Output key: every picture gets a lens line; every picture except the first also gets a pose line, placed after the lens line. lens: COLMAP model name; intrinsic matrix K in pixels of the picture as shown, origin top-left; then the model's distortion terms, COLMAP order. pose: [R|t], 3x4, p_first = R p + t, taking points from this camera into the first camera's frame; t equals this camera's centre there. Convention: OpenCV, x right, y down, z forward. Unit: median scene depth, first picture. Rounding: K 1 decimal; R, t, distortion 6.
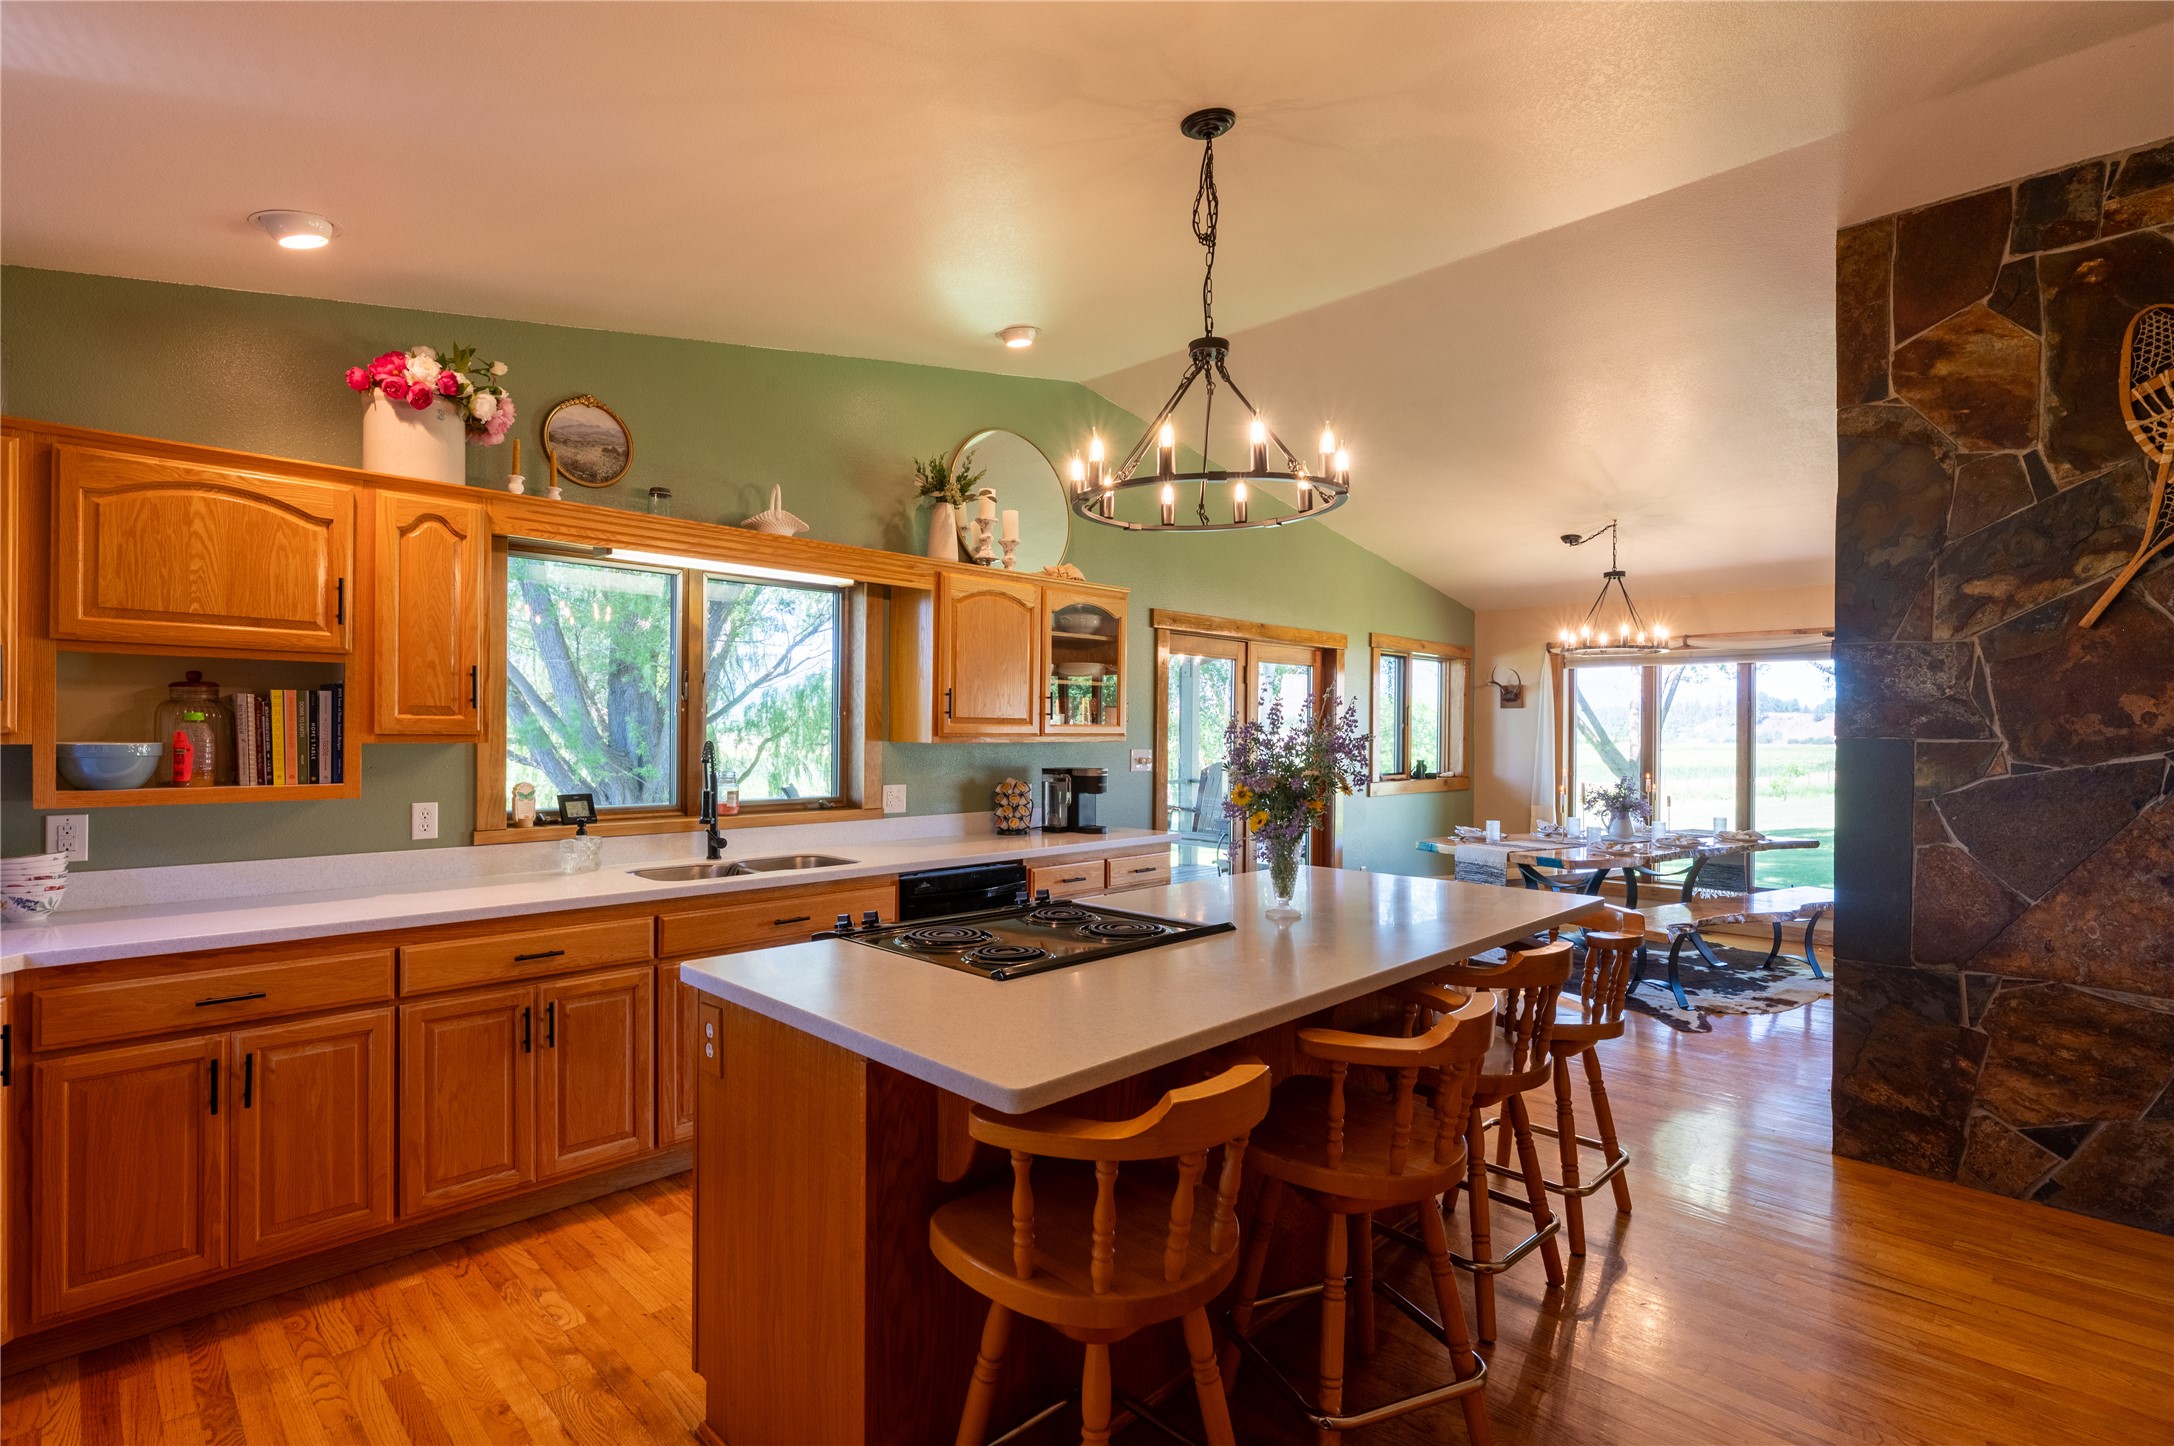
lens RADIAL K [[1030.3, 0, 1093.9], [0, 1030.3, 733.3], [0, 0, 1]] dist [-0.001341, -0.000531]
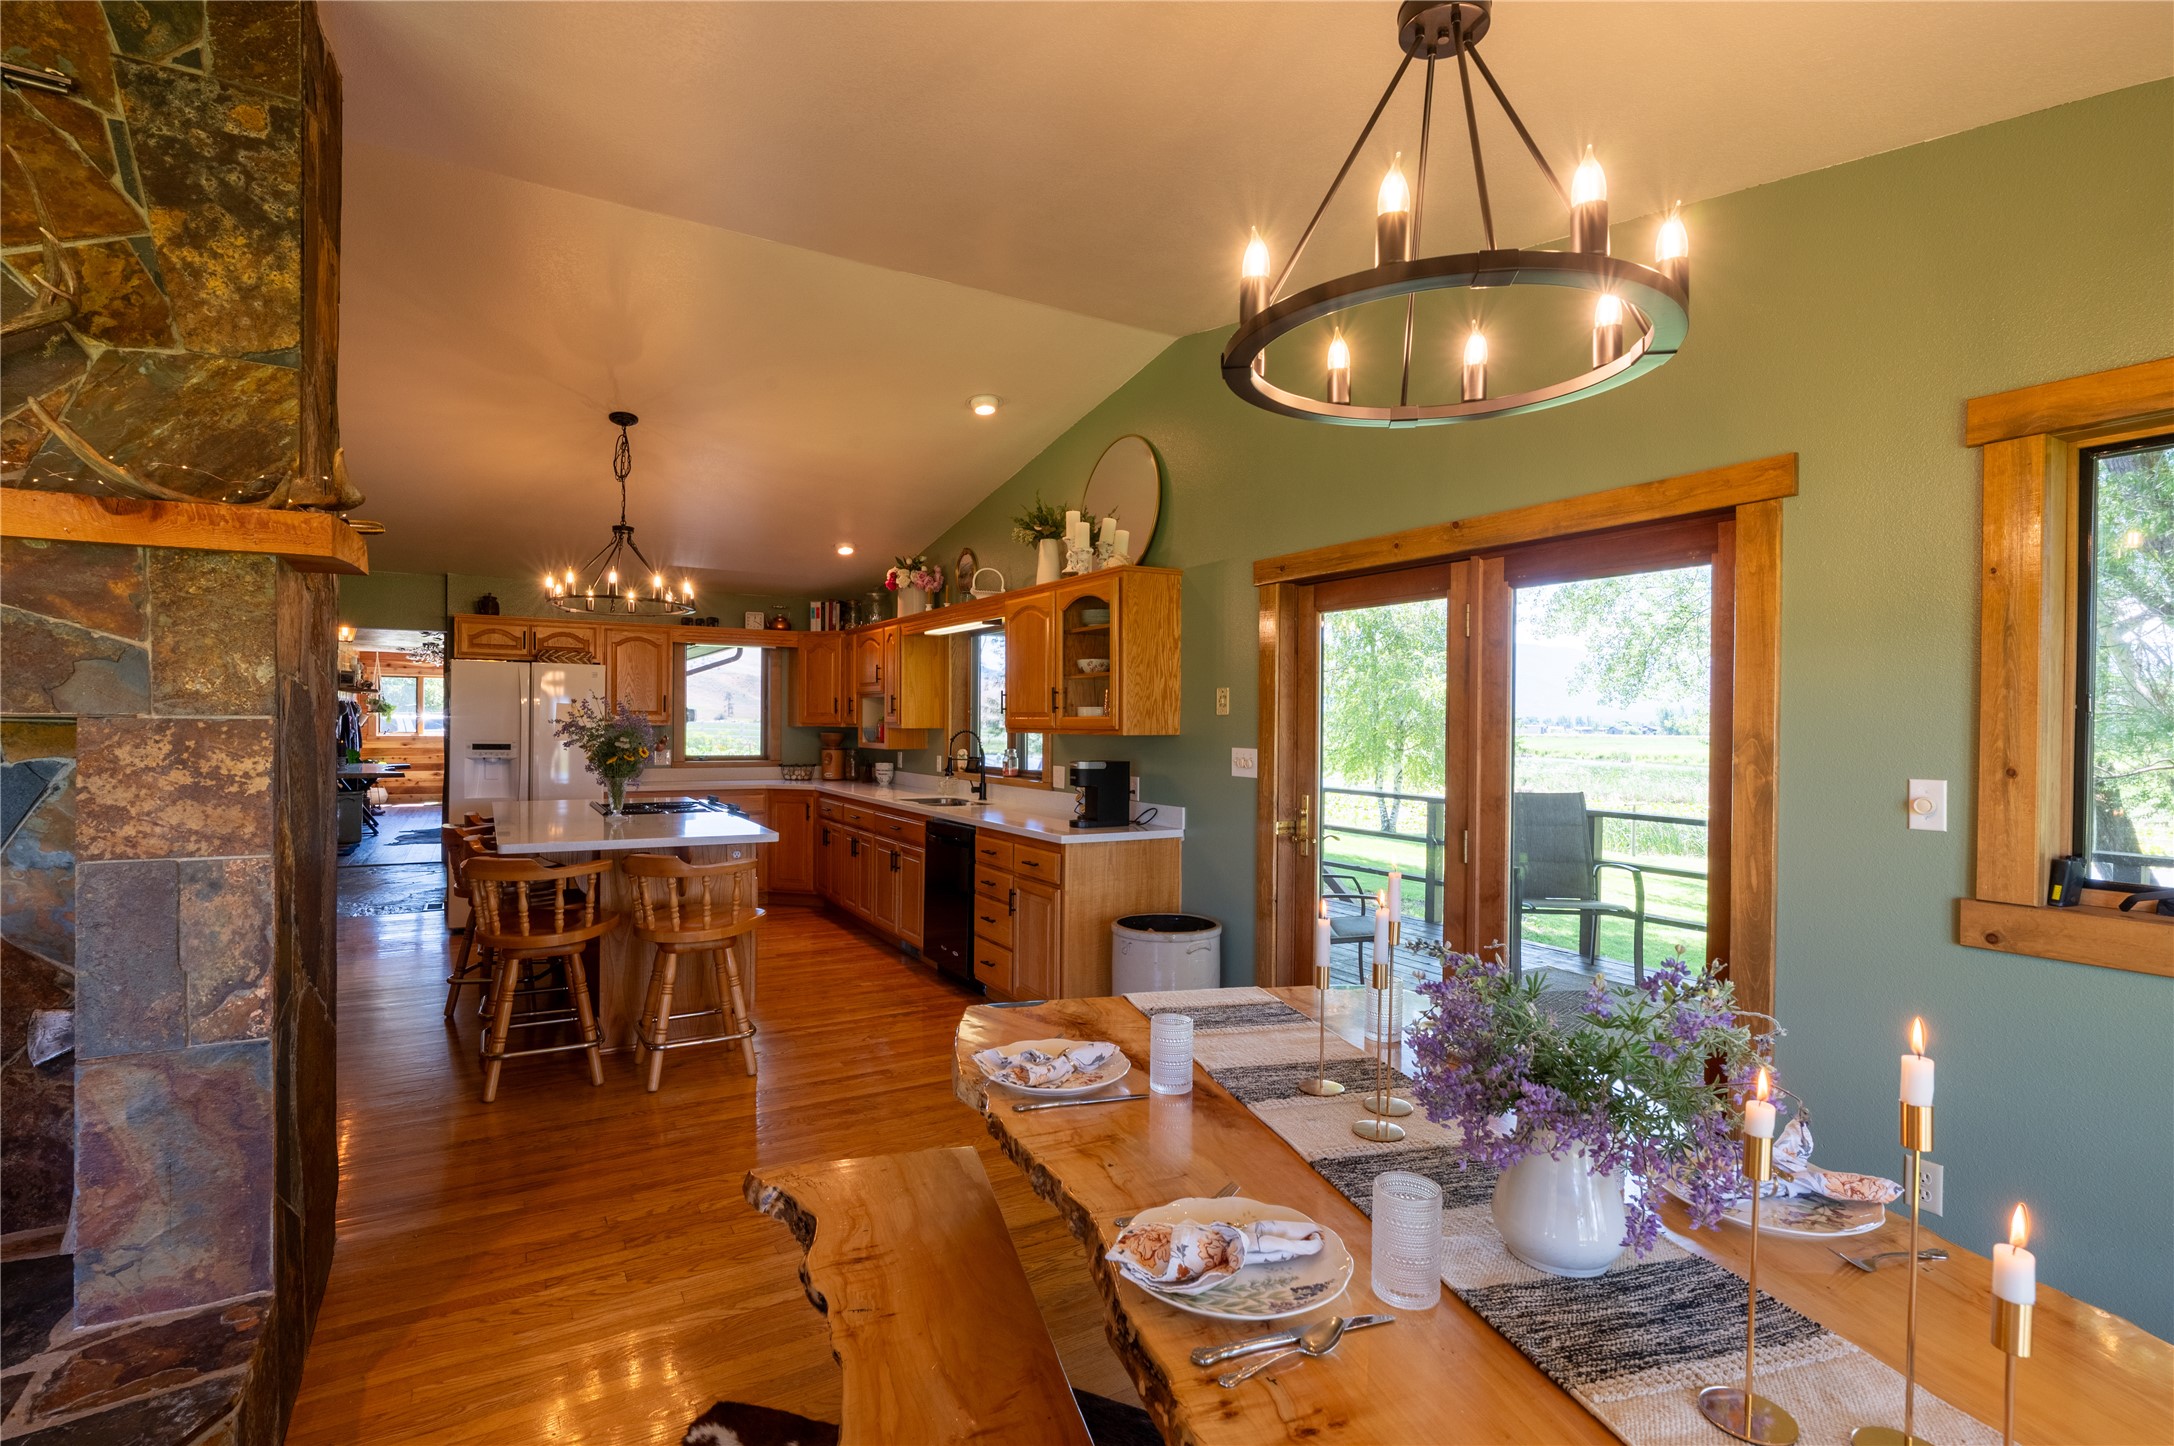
lens RADIAL K [[1025.9, 0, 1086.9], [0, 1025.9, 732.8], [0, 0, 1]] dist [-0.001356, -0.000104]
pose [[-0.255711, 0.000573, -0.966753, 1.278020], [-0.012950, 0.999908, 0.004018, 0.004229], [0.966667, 0.013547, -0.255680, 1.683475]]
